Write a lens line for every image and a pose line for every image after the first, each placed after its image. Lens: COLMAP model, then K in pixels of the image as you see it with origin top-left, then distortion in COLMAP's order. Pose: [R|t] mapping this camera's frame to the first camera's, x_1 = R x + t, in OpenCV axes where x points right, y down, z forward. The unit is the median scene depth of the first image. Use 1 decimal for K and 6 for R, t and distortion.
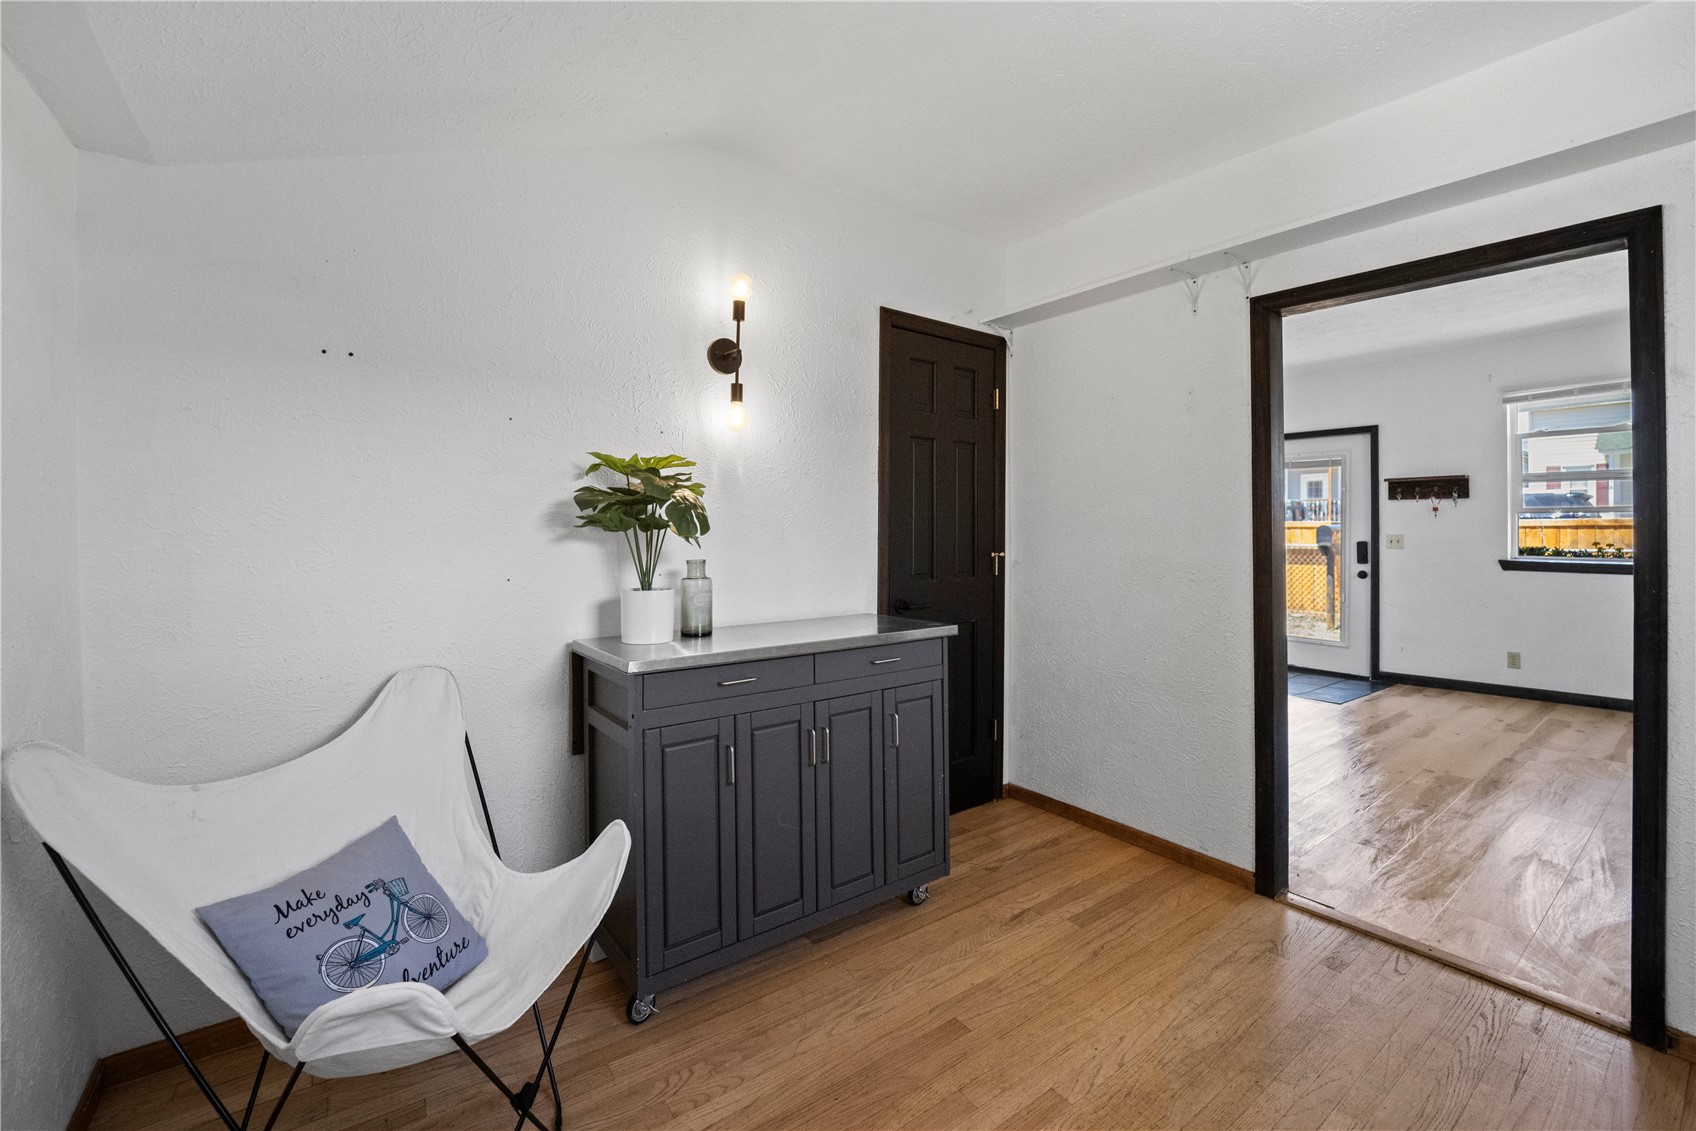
lens RADIAL K [[692.1, 0, 835.1], [0, 692.1, 524.7], [0, 0, 1]] dist [-0.018005, -0.000634]
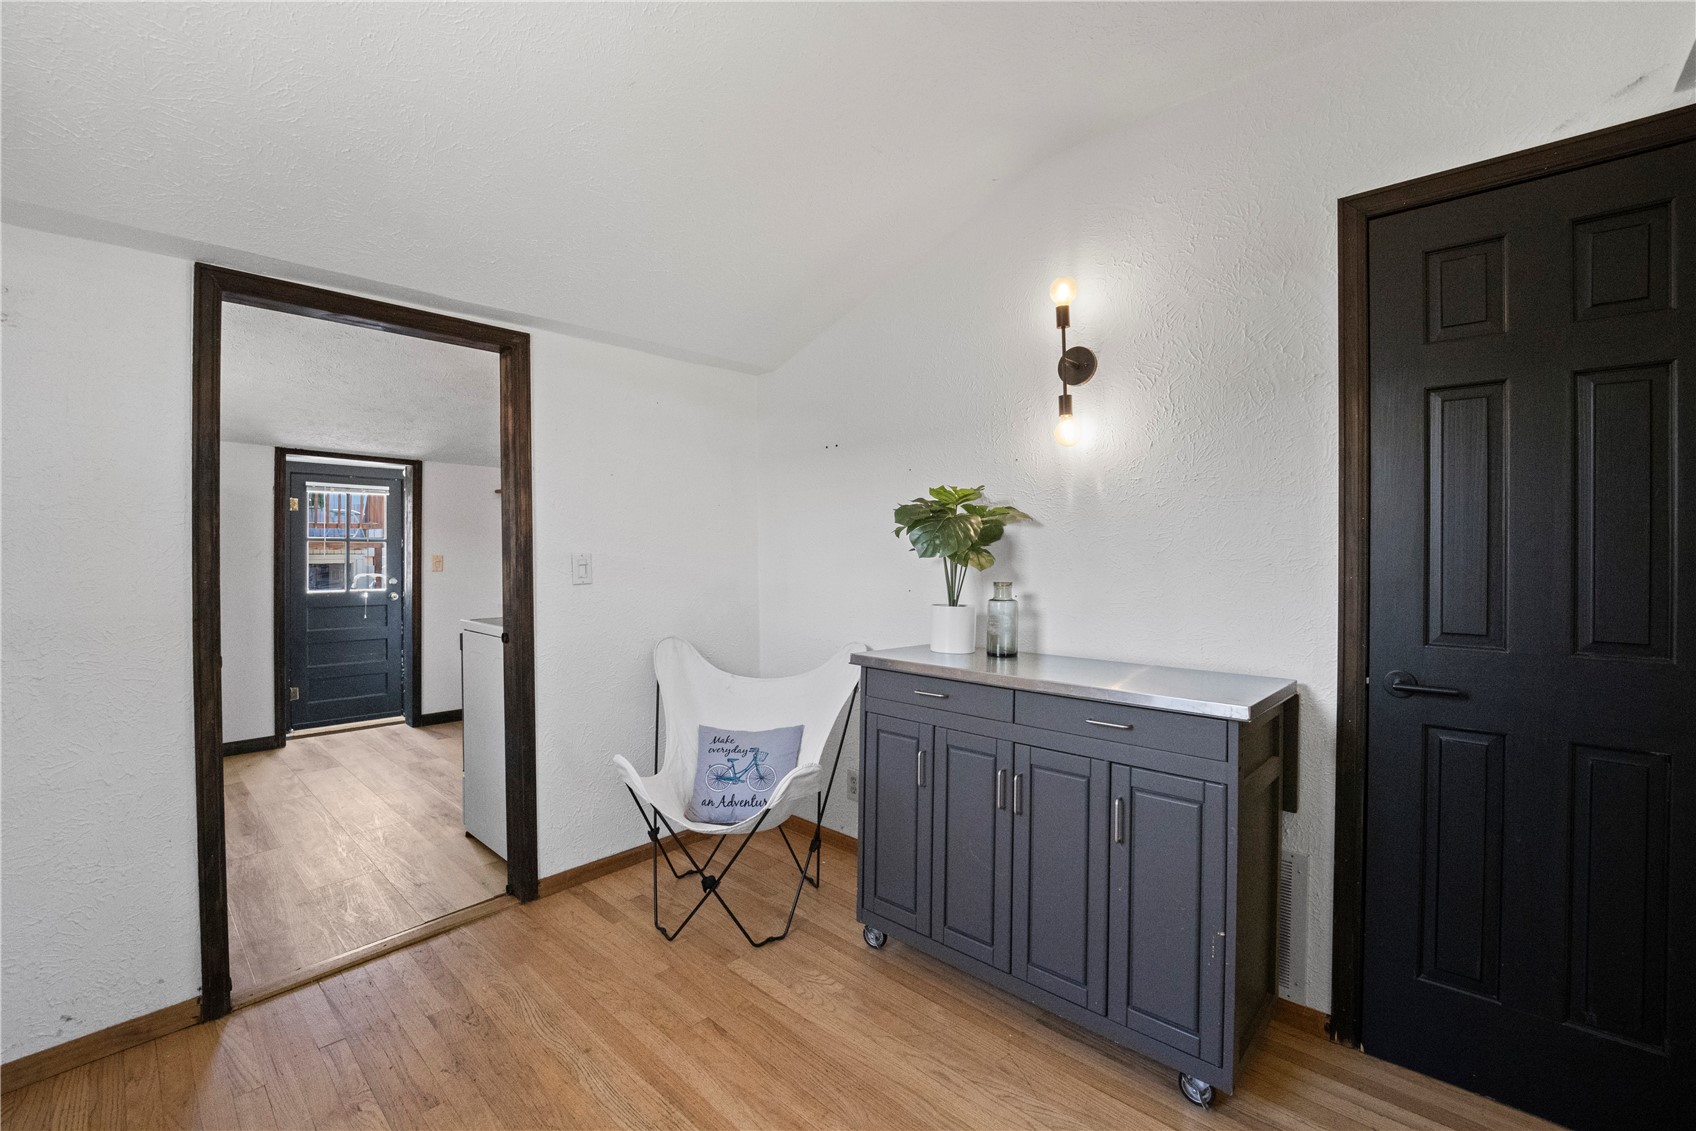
lens RADIAL K [[692.1, 0, 852.8], [0, 692.1, 557.8], [0, 0, 1]] dist [-0.018005, -0.000634]
pose [[0.214734, 0.003995, -0.976665, 0.765445], [0.000212, 0.999991, 0.004137, 0.010449], [0.976673, -0.001096, 0.214731, 0.572056]]
